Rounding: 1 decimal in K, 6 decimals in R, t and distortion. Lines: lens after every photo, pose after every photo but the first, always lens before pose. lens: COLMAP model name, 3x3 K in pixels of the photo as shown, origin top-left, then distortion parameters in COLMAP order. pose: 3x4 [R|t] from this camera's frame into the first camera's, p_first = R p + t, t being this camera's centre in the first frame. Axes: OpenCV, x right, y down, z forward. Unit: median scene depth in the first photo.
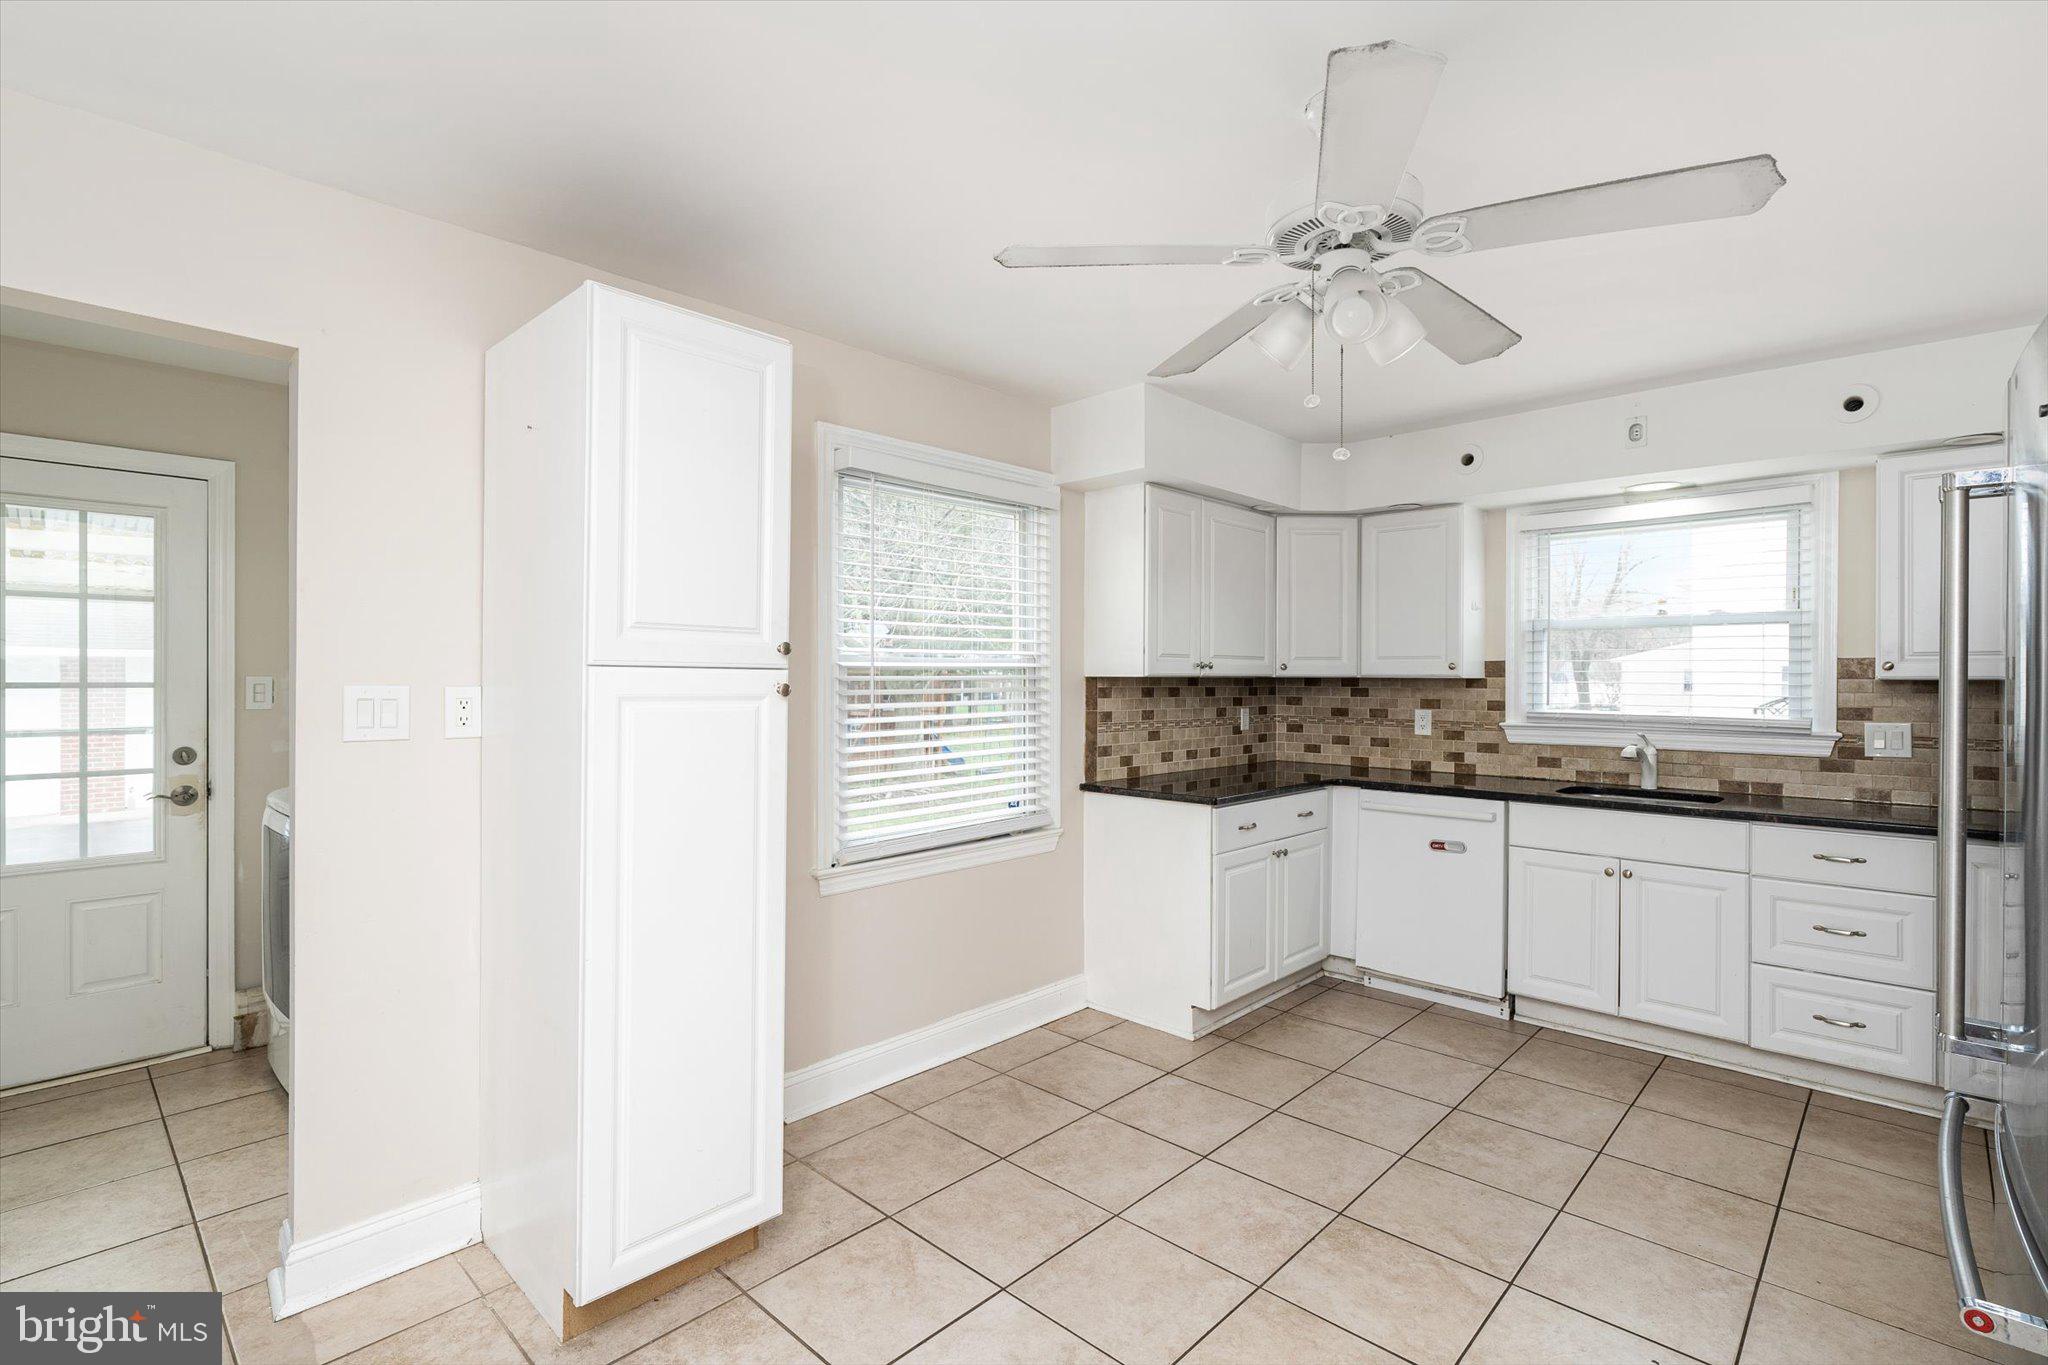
lens RADIAL K [[942.7, 0, 1029.4], [0, 942.7, 679.2], [0, 0, 1]] dist [-0.000767, 0.001481]
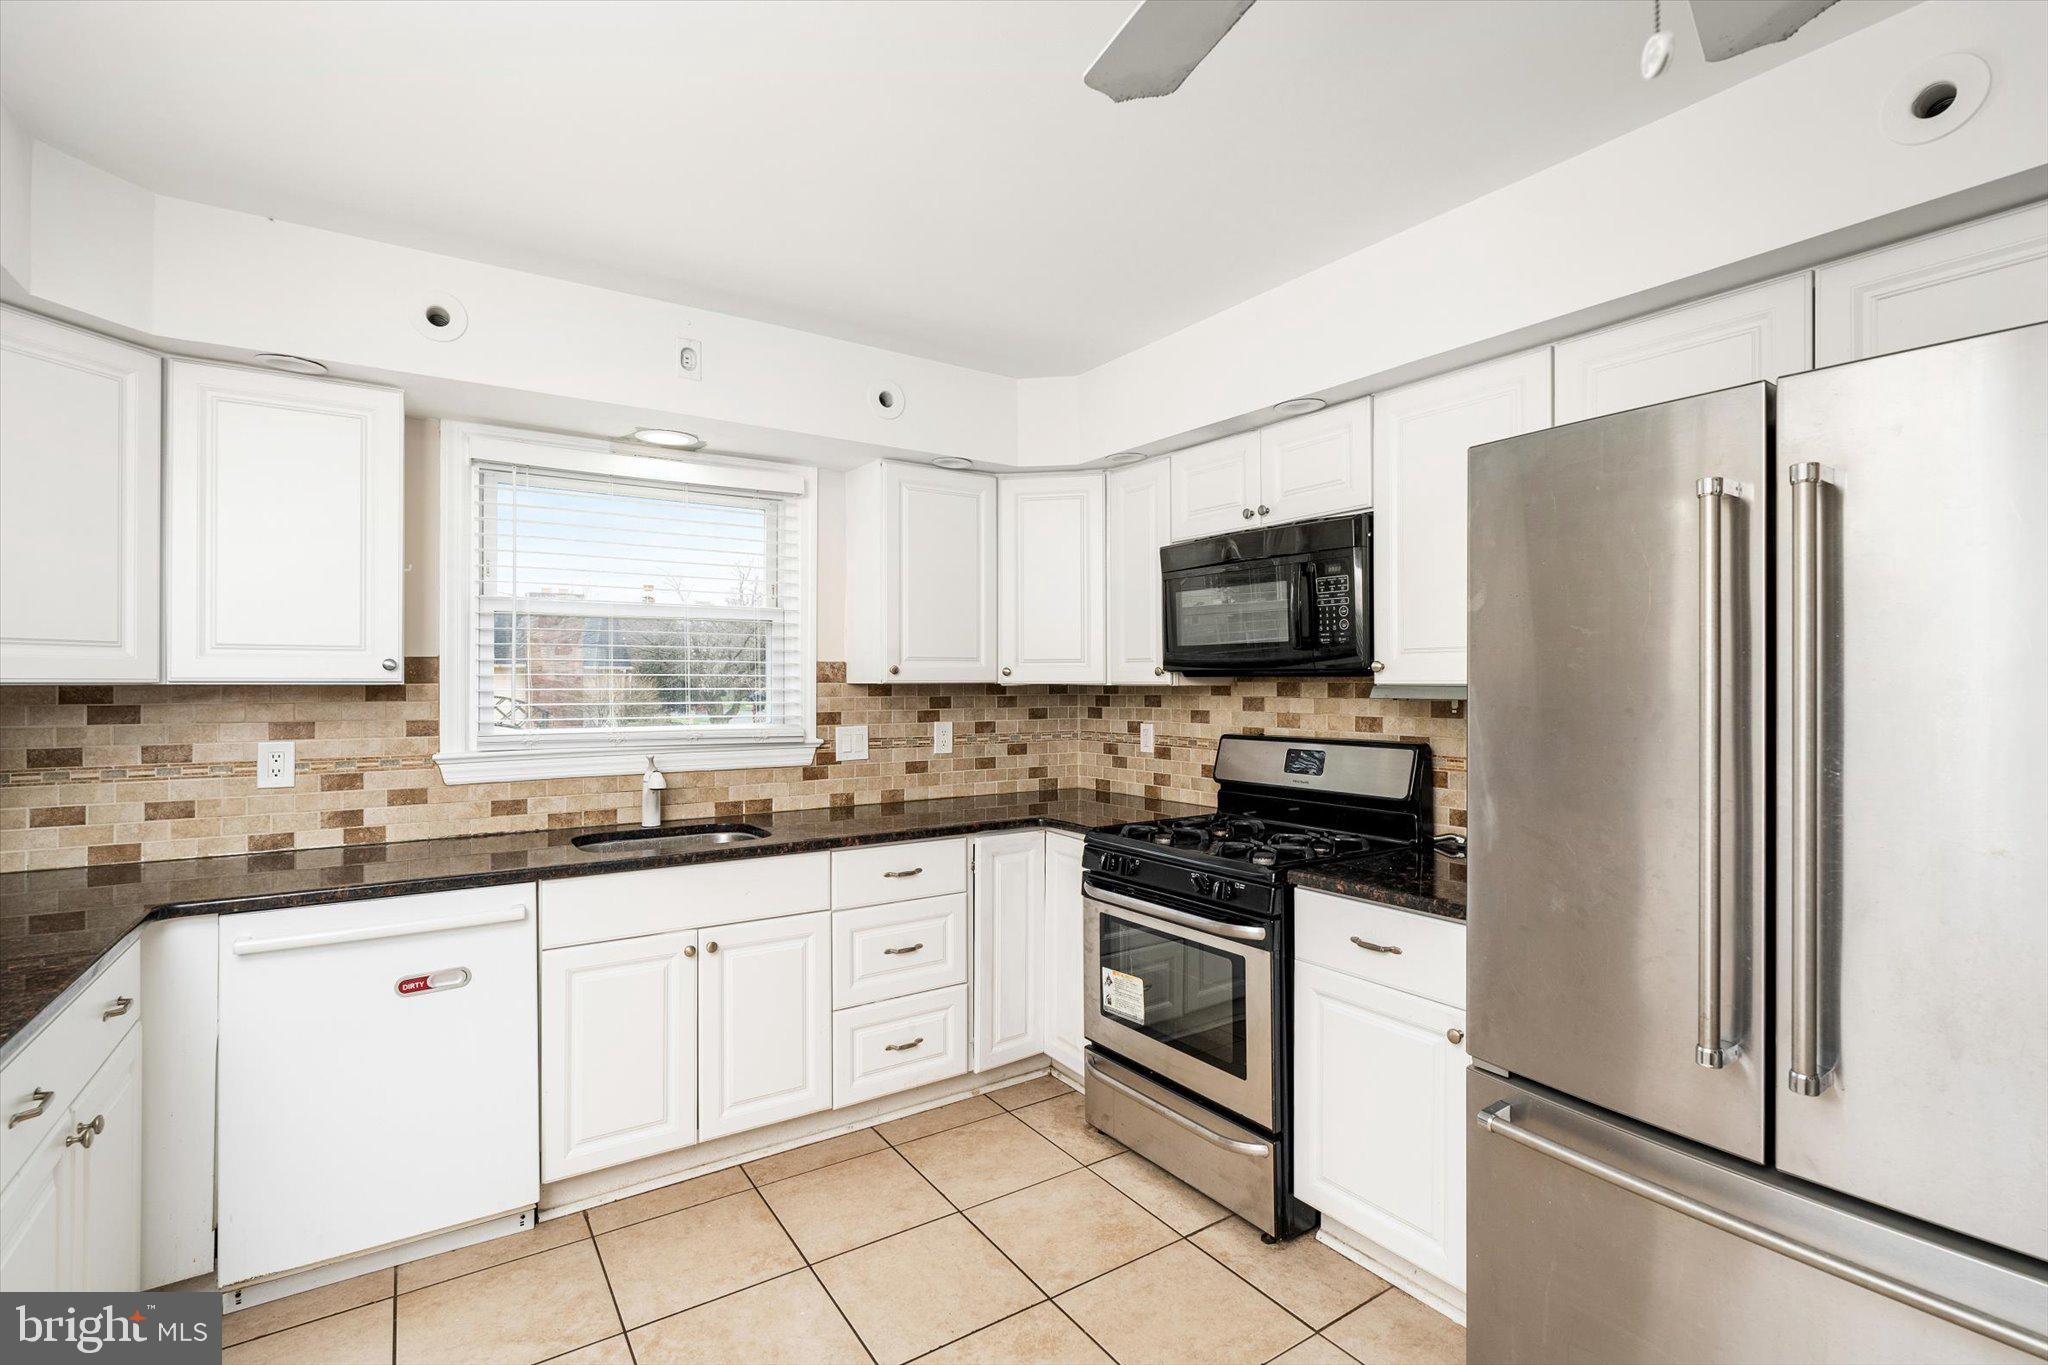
lens RADIAL K [[942.7, 0, 1030.5], [0, 942.7, 679.0], [0, 0, 1]] dist [-0.000767, 0.001481]
pose [[0.222561, -0.003680, 0.974912, -0.028292], [0.002834, 0.999991, 0.003128, -0.005749], [-0.974915, 0.002067, 0.222570, 0.486572]]
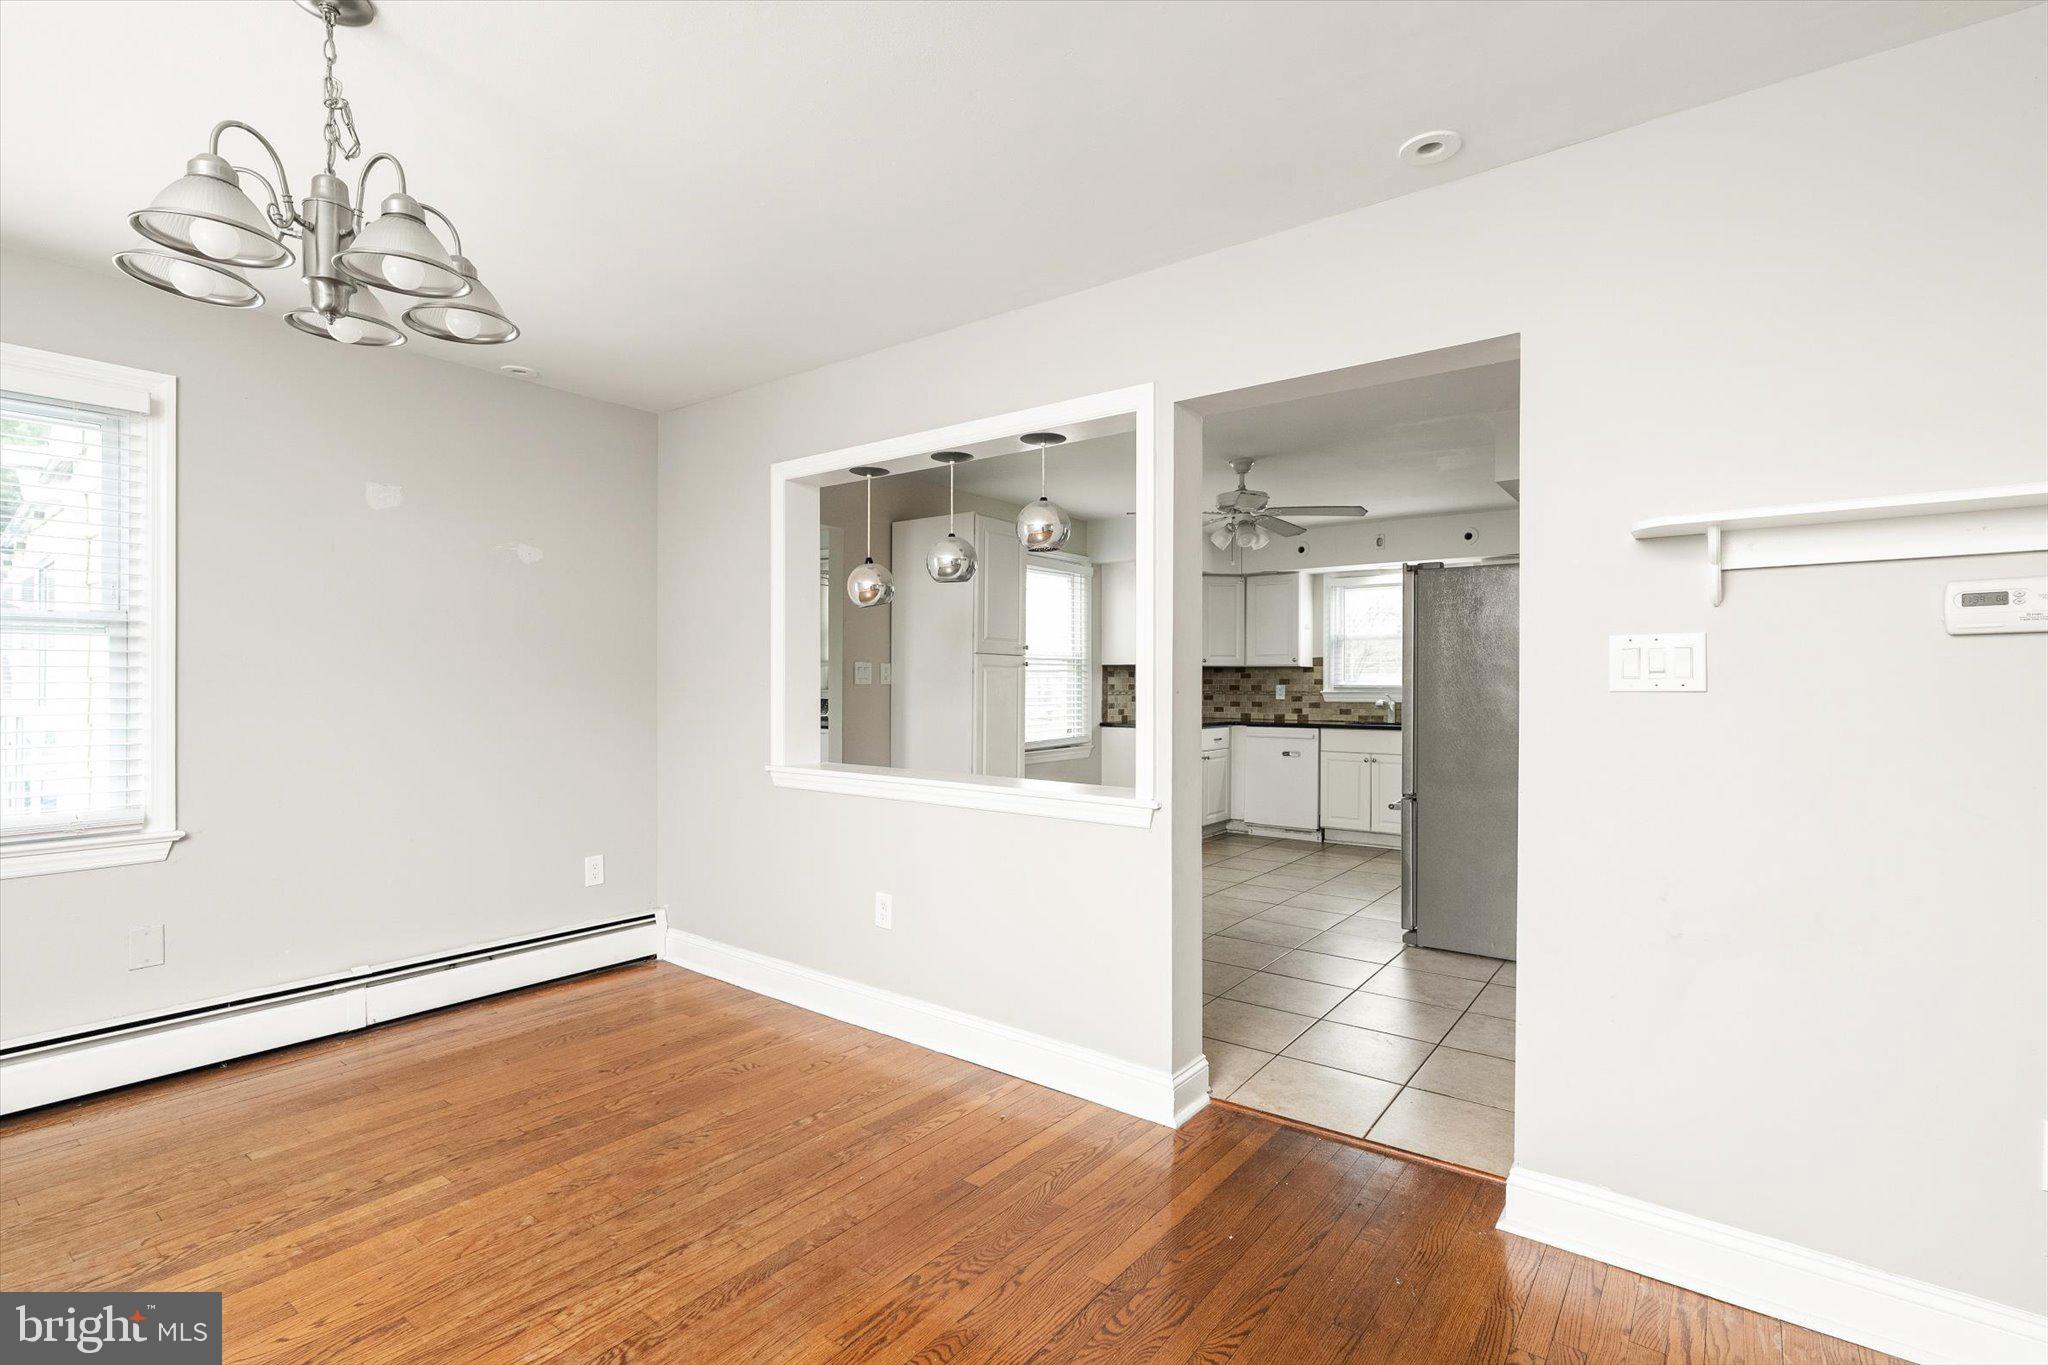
lens RADIAL K [[942.7, 0, 1020.5], [0, 942.7, 684.9], [0, 0, 1]] dist [-0.000767, 0.001481]
pose [[0.994283, -0.001208, 0.106766, -0.282619], [0.001326, 0.999999, -0.001033, 0.036424], [-0.106765, 0.001169, 0.994284, -0.779192]]
